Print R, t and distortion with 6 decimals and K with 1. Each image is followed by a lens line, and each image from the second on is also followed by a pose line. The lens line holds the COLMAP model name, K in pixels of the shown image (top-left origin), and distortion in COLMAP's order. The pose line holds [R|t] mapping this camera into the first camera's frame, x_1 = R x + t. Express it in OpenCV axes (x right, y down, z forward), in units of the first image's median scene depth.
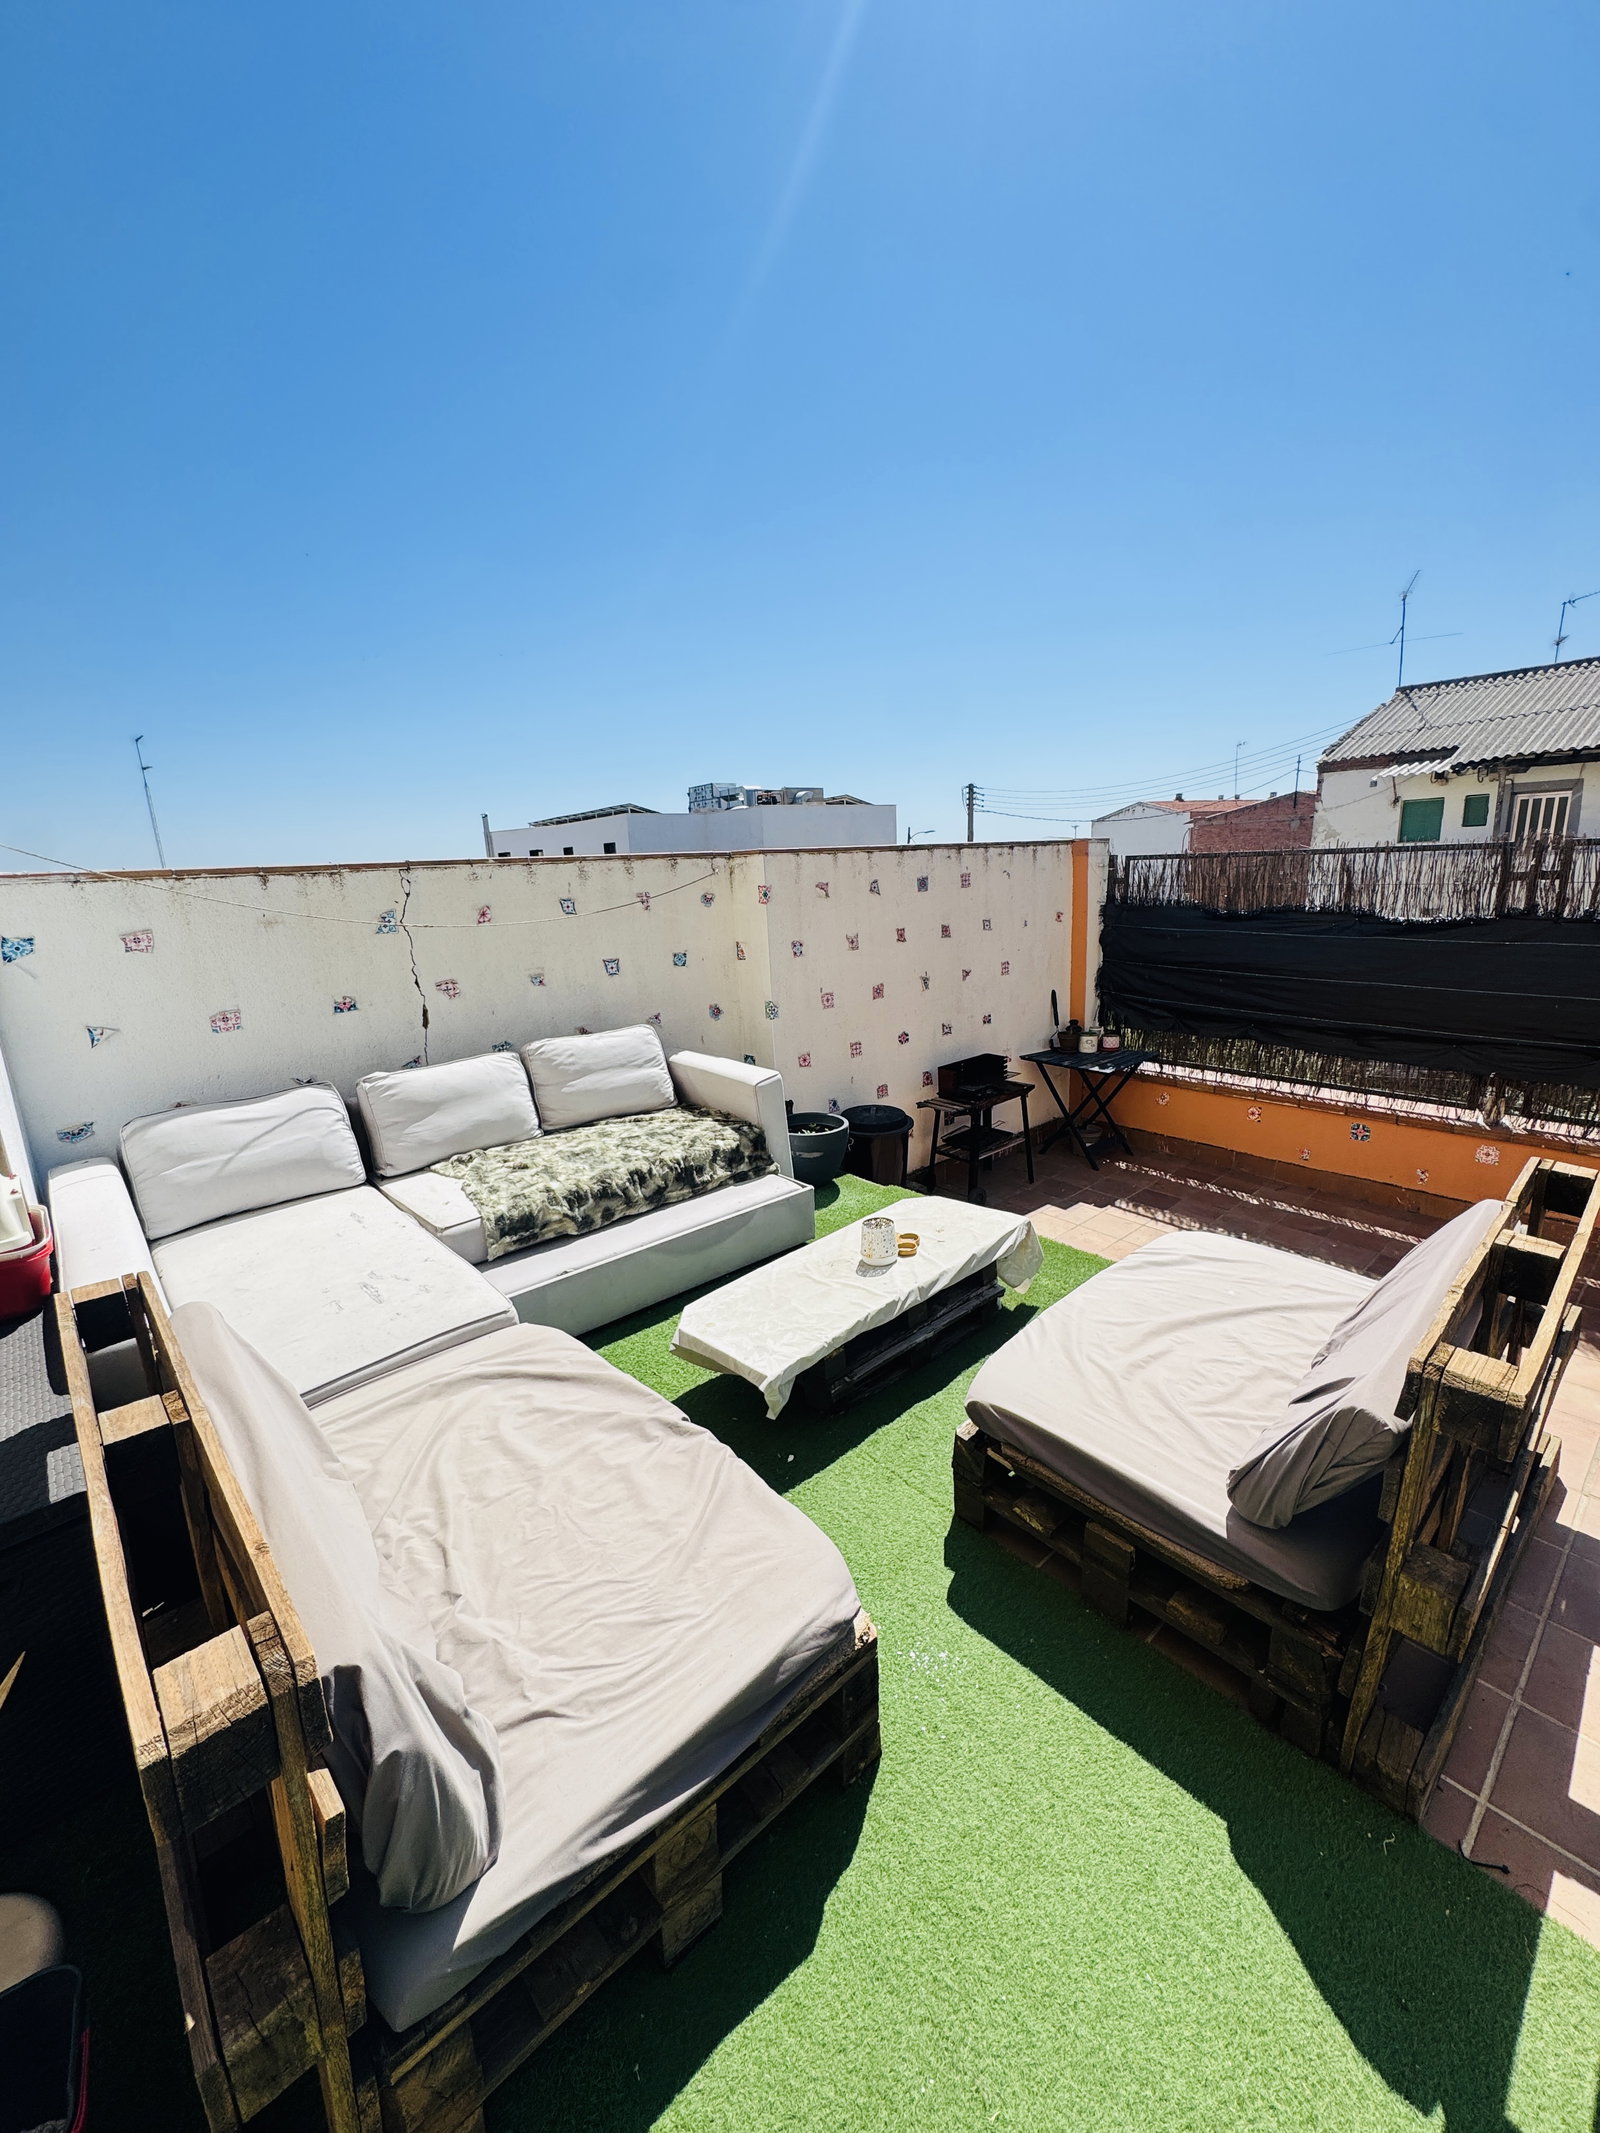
lens RADIAL K [[854.3, 0, 804.2], [0, 854.3, 1061.7], [0, 0, 1]] dist [-0.000604, -0.000078]
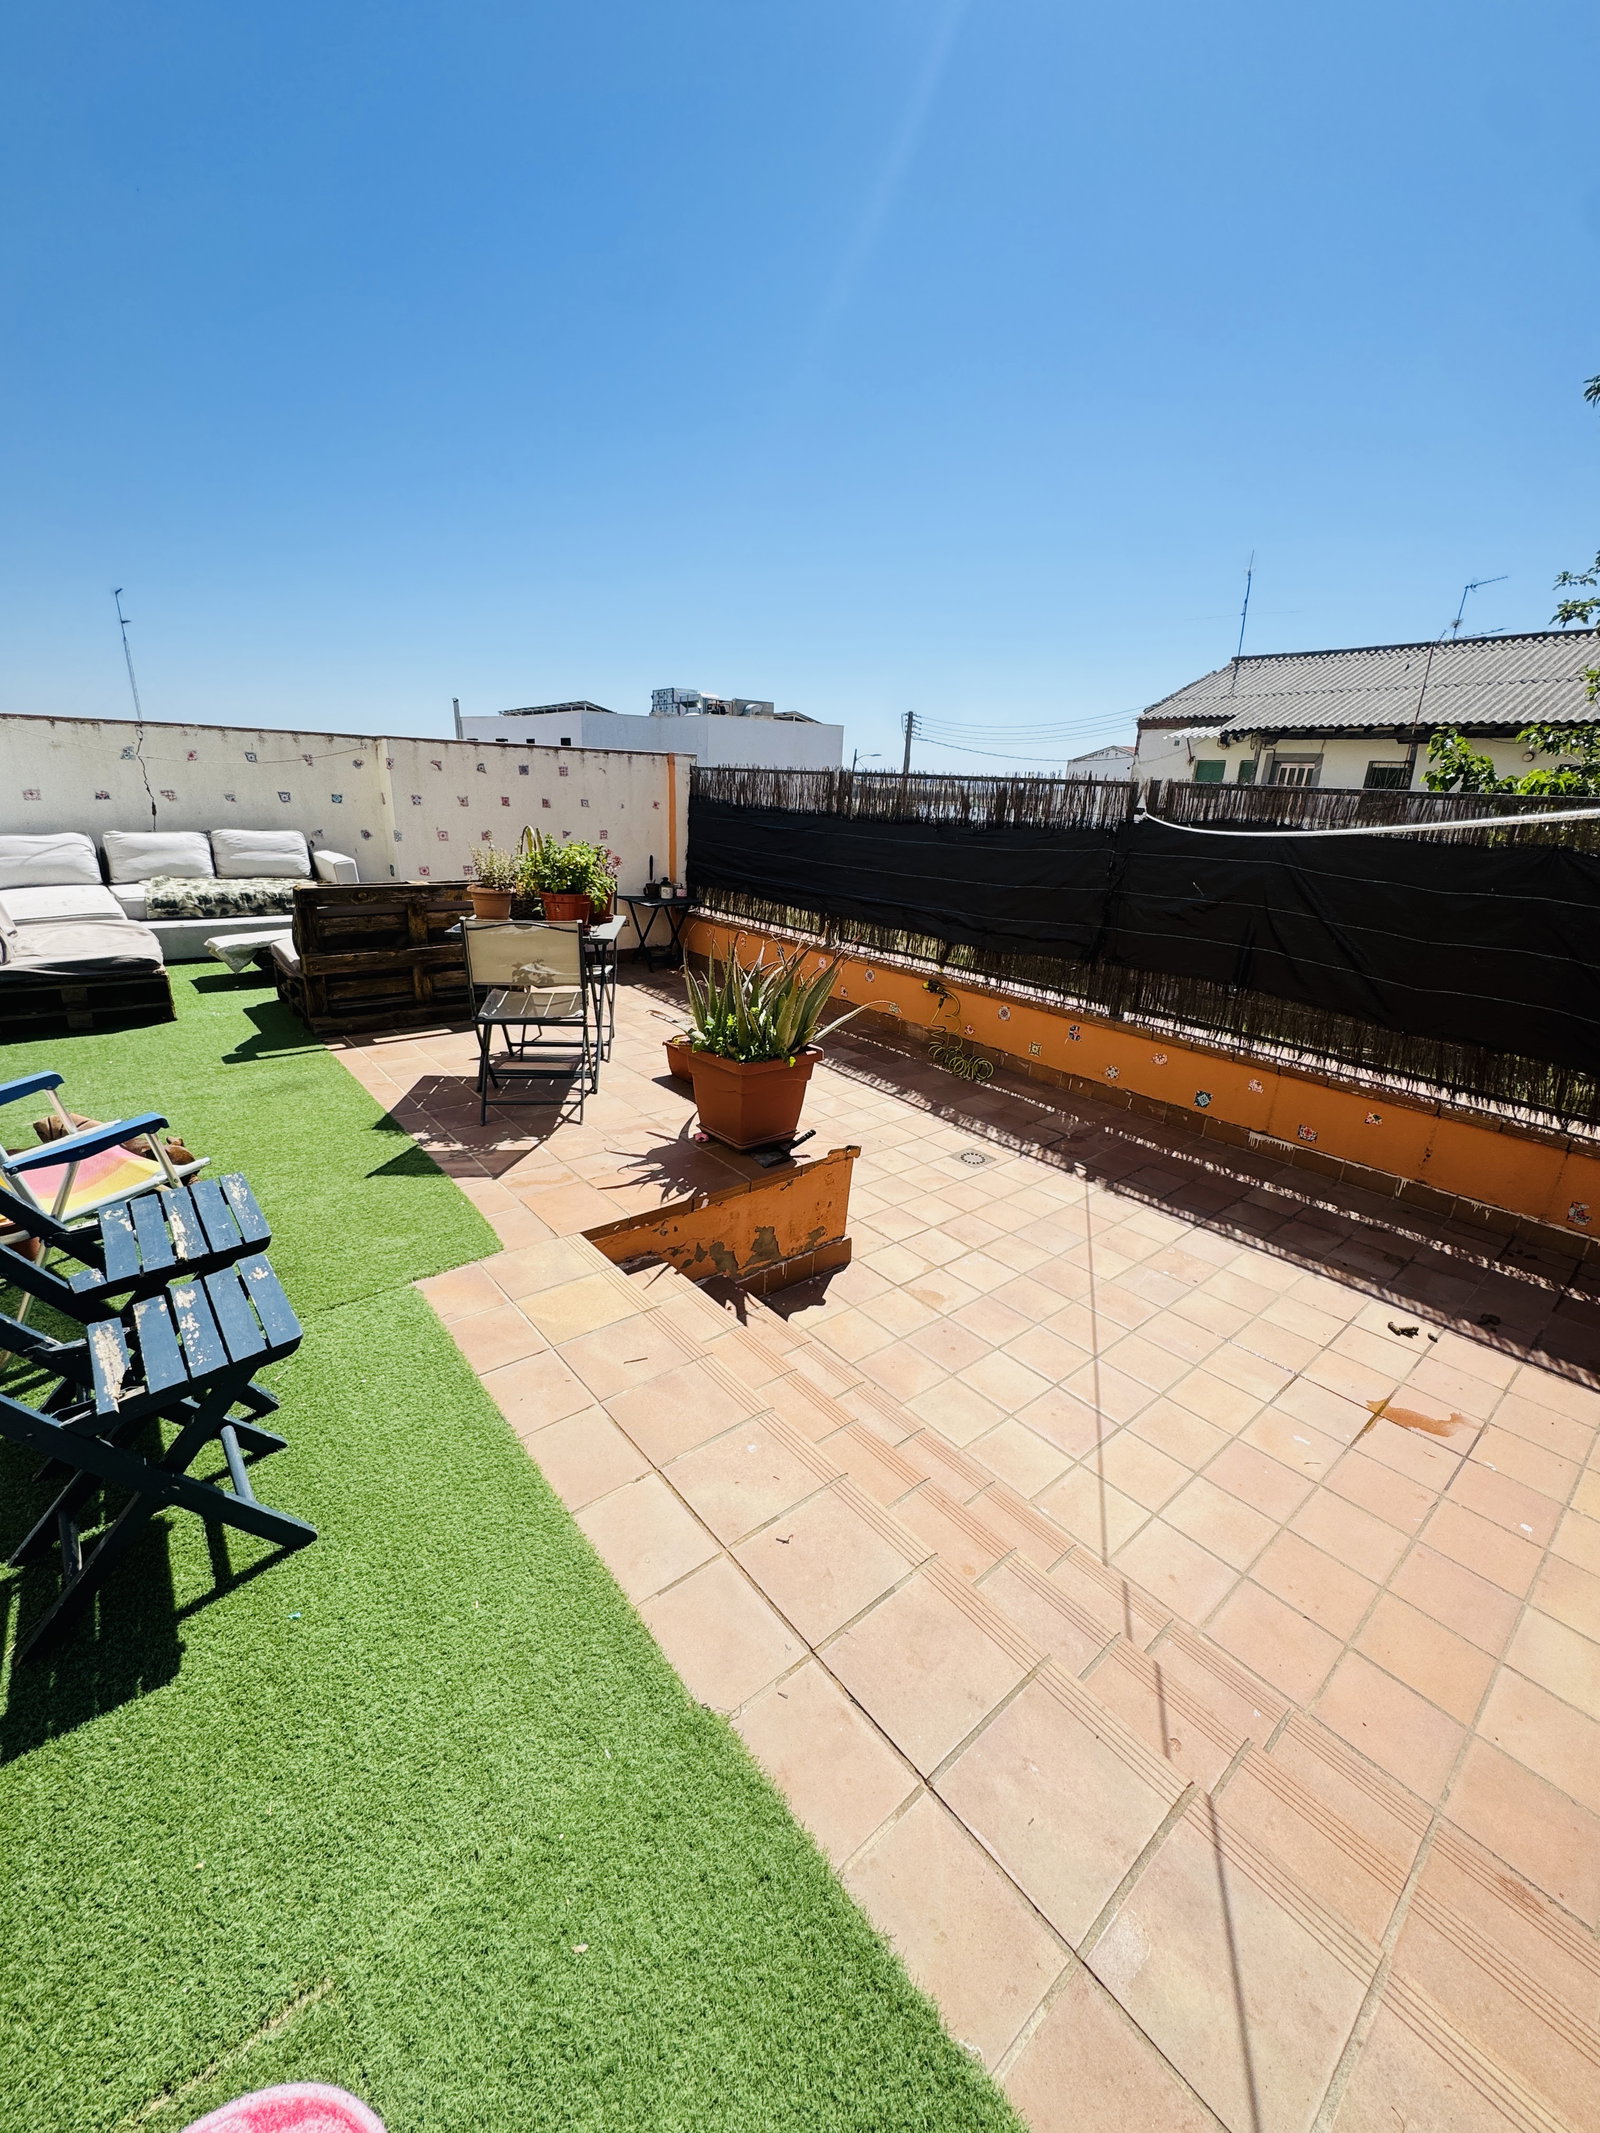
lens RADIAL K [[854.3, 0, 804.2], [0, 854.3, 1061.7], [0, 0, 1]] dist [-0.000604, -0.000078]
pose [[0.996087, 0.087815, 0.009941, 0.222636], [-0.088354, 0.992030, 0.089830, 0.044969], [-0.001974, -0.090357, 0.995907, -0.200720]]
